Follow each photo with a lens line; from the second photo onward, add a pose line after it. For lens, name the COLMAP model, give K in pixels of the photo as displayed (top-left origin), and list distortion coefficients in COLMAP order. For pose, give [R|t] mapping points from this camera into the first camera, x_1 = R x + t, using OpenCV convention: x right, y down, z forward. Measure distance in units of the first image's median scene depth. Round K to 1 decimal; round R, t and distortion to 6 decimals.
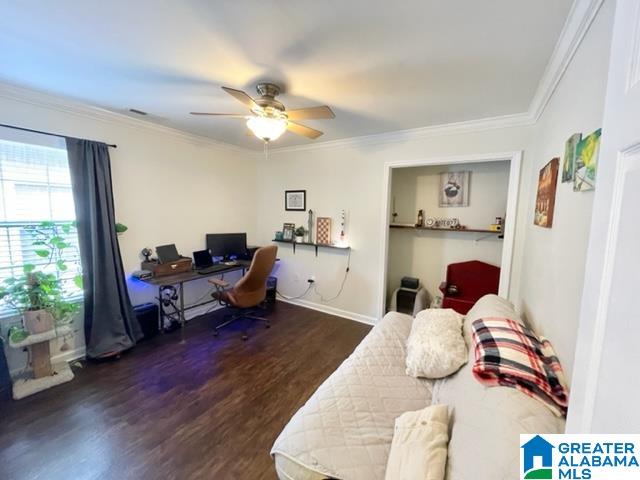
lens RADIAL K [[258.4, 0, 319.0], [0, 258.4, 240.3], [0, 0, 1]] dist [-0.002776, 0.000732]
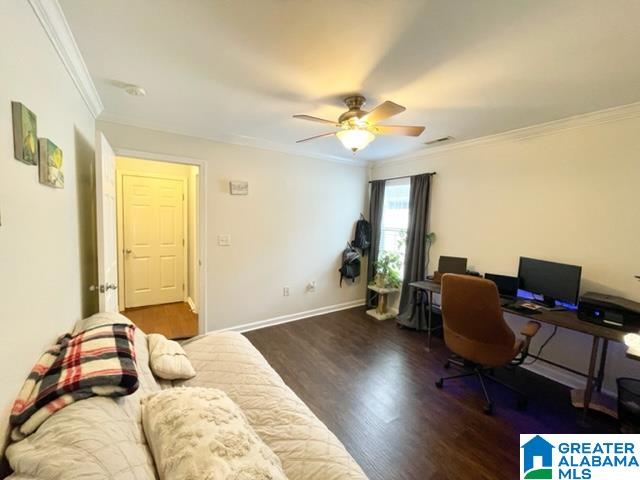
lens RADIAL K [[258.4, 0, 318.7], [0, 258.4, 240.2], [0, 0, 1]] dist [-0.002776, 0.000732]
pose [[-0.400230, 0.048586, -0.915126, 0.569890], [-0.138830, 0.983854, 0.112953, -0.090794], [0.905838, 0.172254, -0.387023, 0.925484]]
